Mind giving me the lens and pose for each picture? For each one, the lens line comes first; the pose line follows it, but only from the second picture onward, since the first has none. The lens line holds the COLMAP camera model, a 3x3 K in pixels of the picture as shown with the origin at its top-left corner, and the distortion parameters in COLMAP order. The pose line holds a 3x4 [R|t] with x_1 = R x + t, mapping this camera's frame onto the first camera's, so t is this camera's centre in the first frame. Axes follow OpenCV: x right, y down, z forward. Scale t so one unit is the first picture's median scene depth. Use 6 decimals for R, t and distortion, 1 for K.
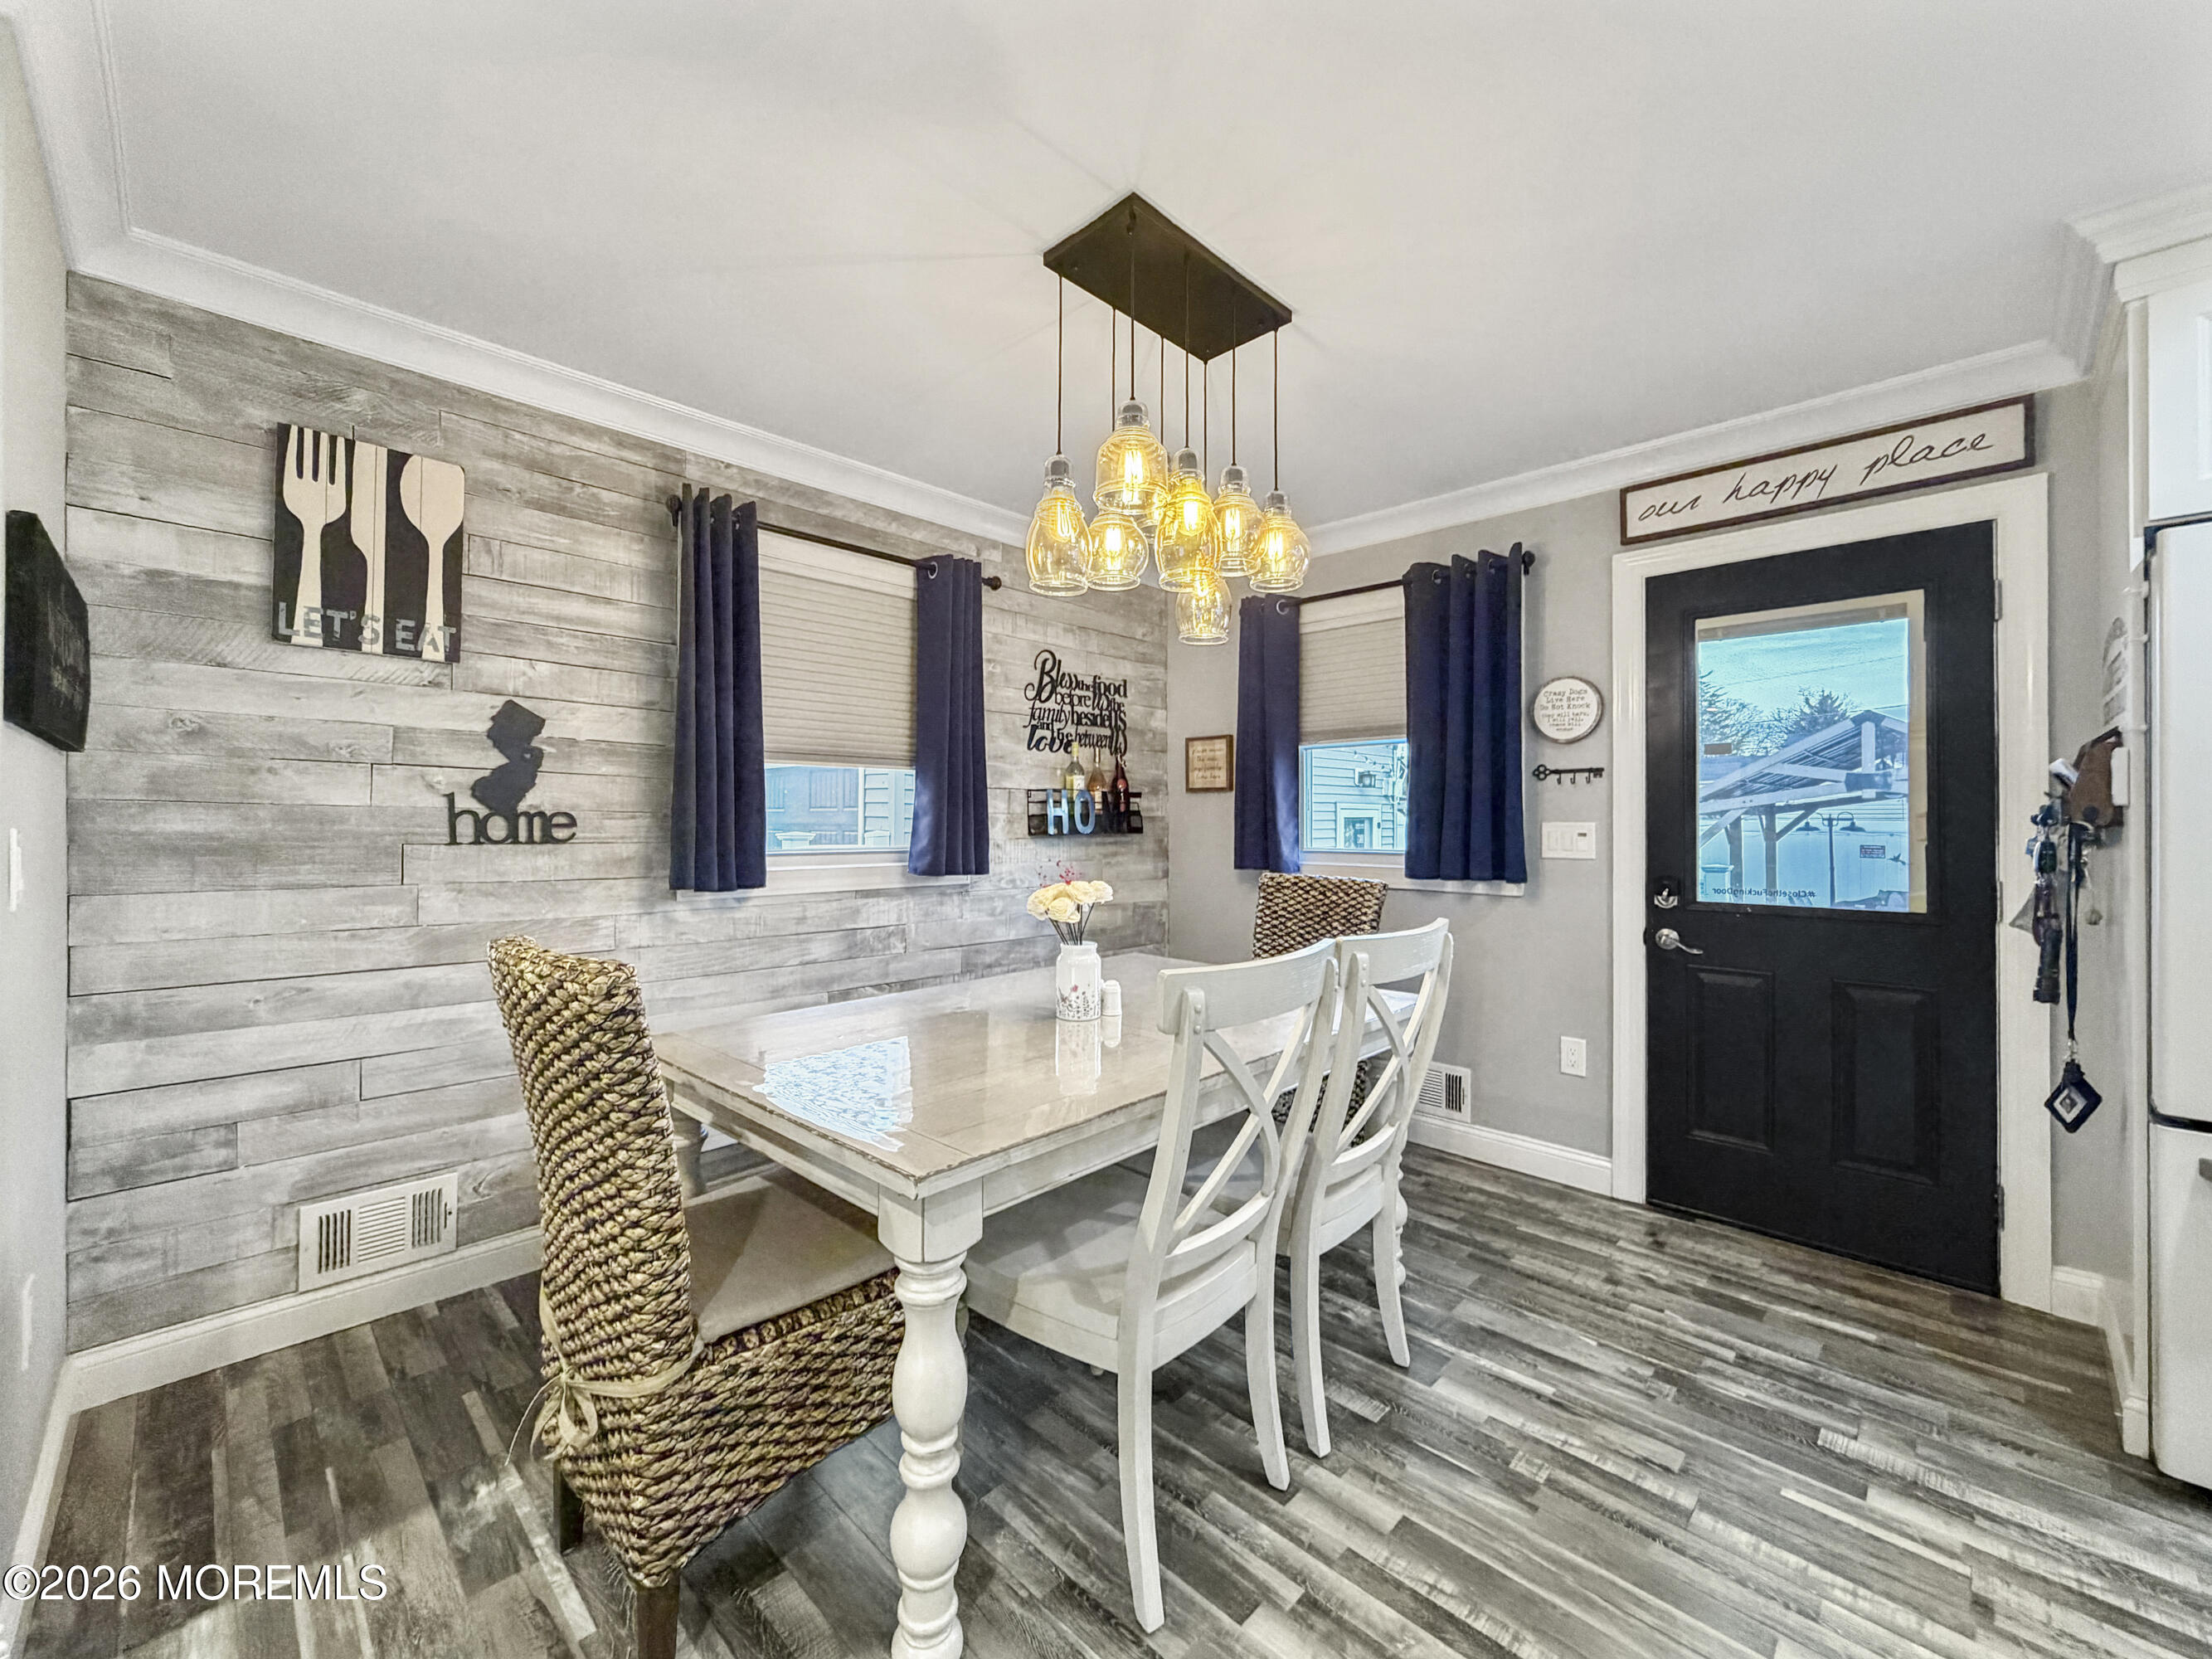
lens RADIAL K [[897.6, 0, 1105.8], [0, 897.6, 821.5], [0, 0, 1]] dist [0.002466, 0.000276]
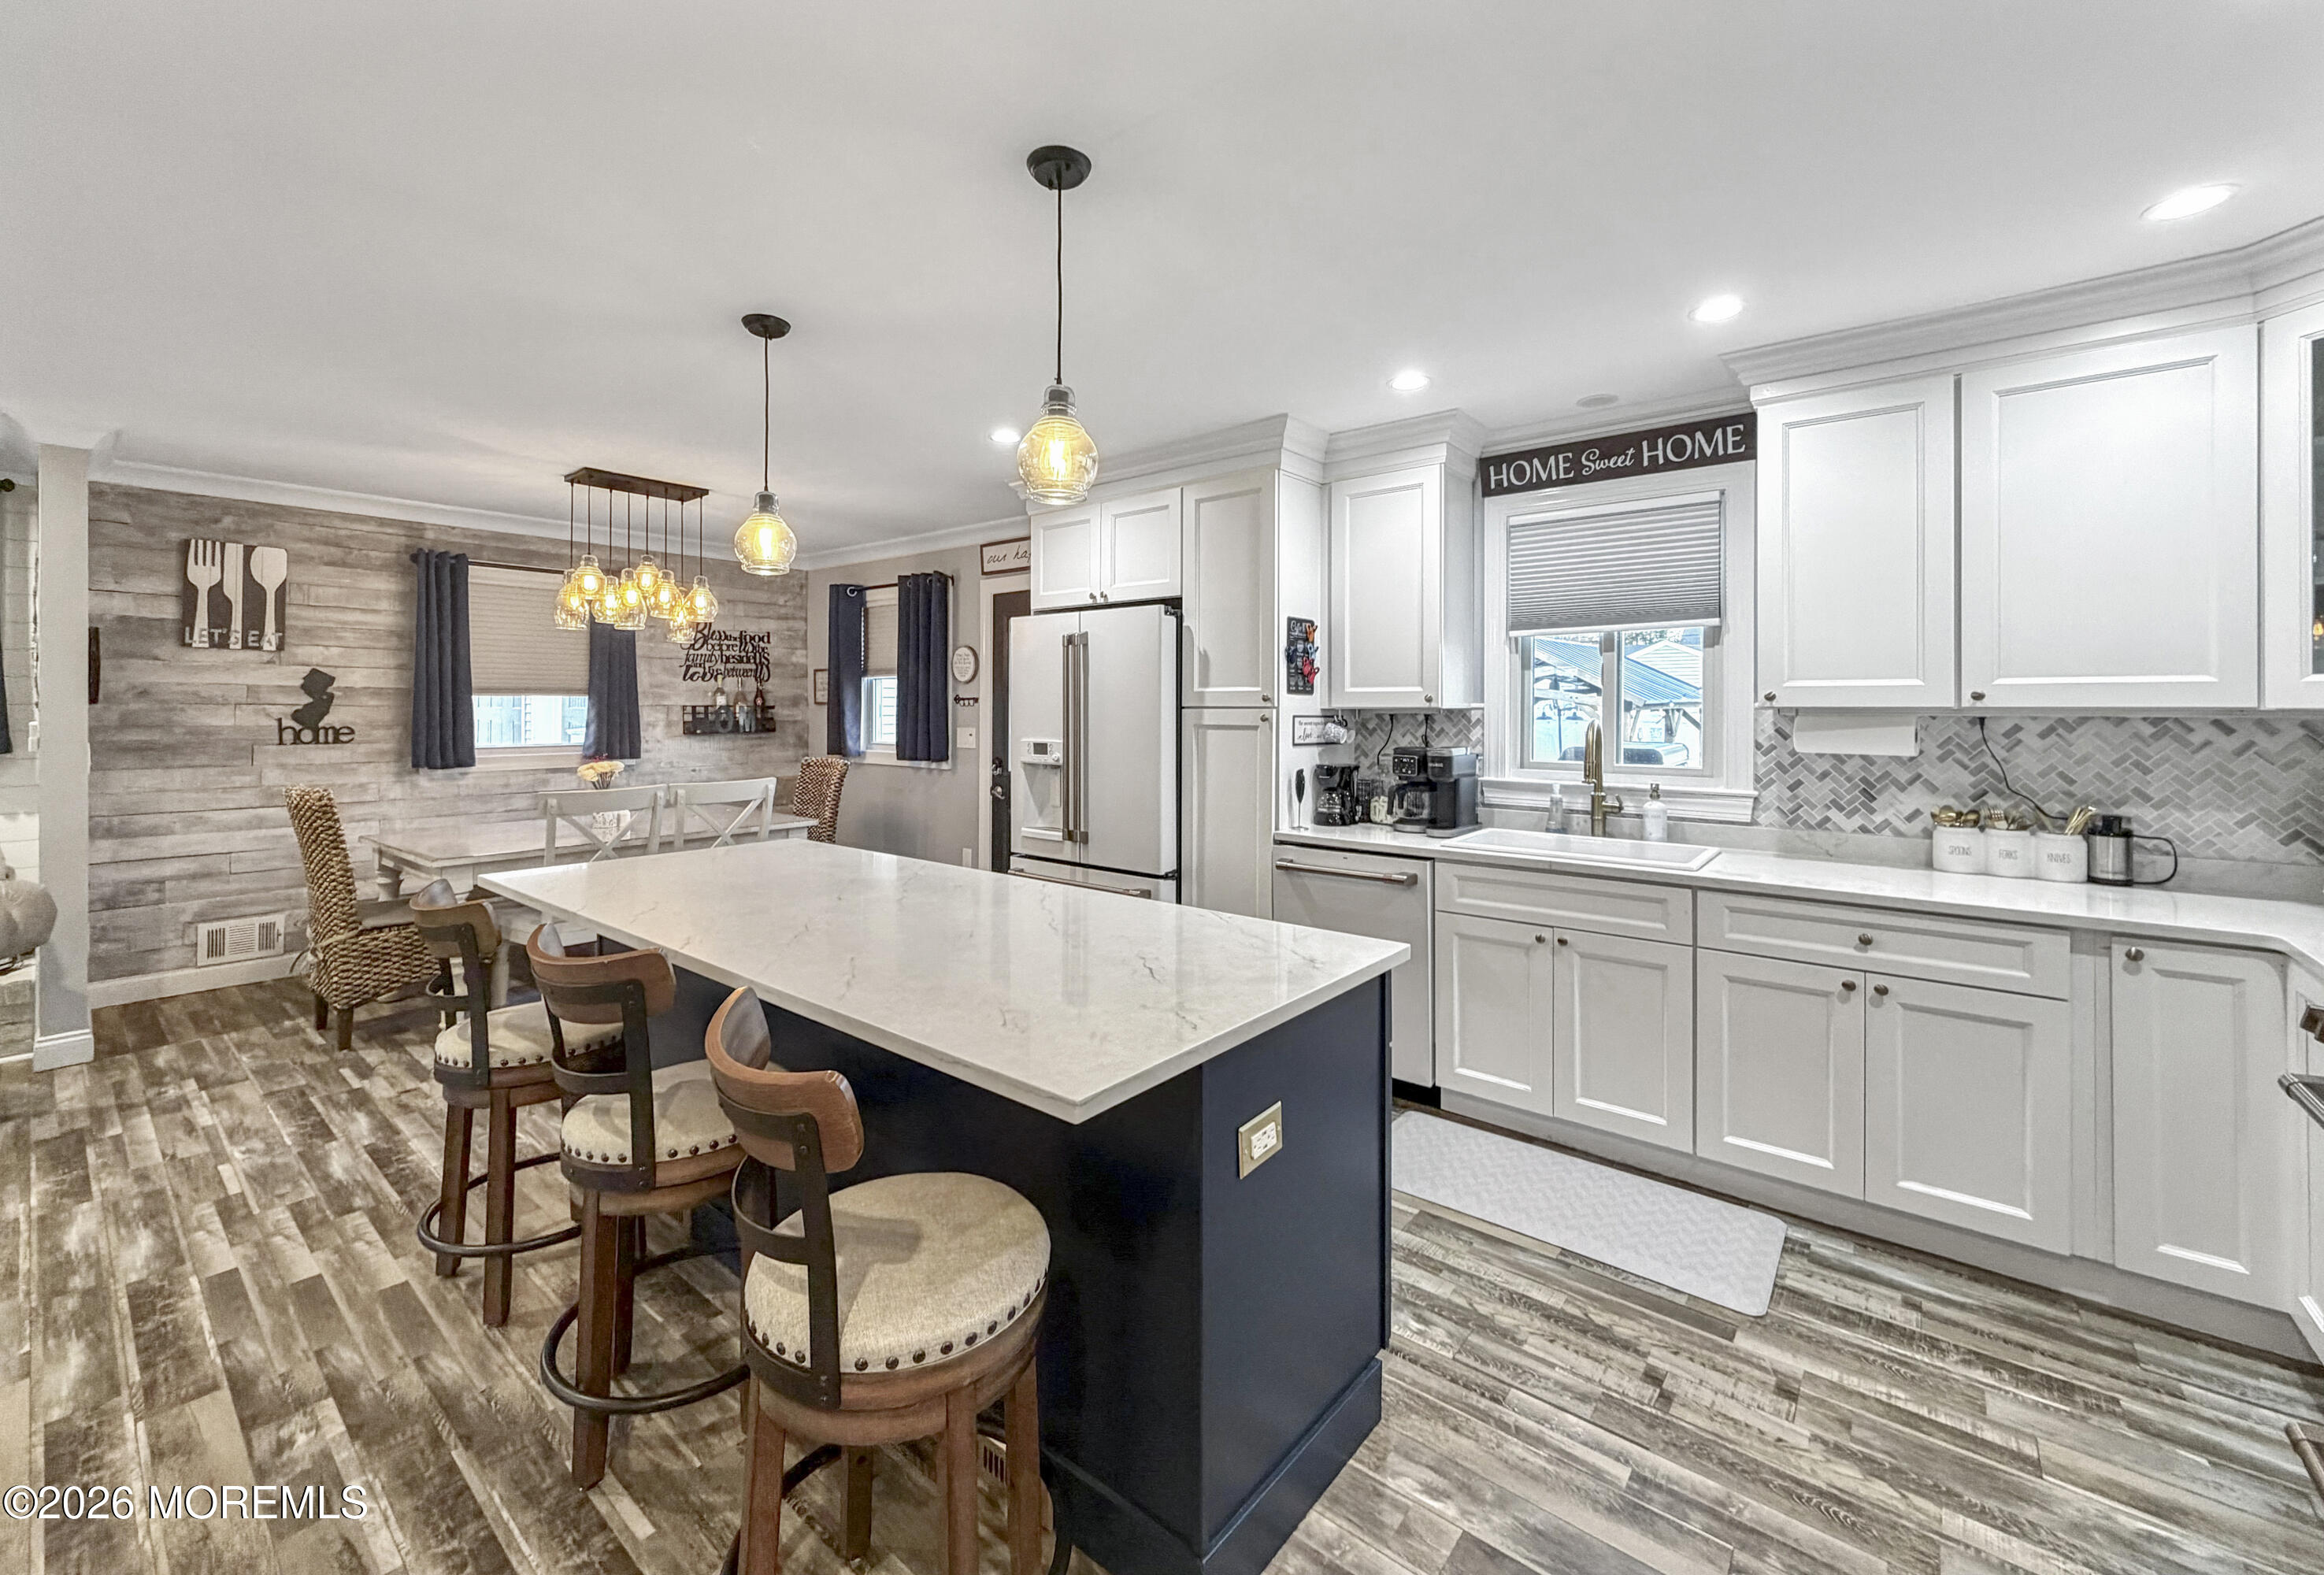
lens RADIAL K [[938.1, 0, 1136.8], [0, 938.1, 709.5], [0, 0, 1]] dist [0.010745, 0.000528]
pose [[0.997422, -0.001214, 0.071752, 0.936658], [0.000887, 0.999989, 0.004589, -0.056305], [-0.071756, -0.004513, 0.997412, -1.130473]]
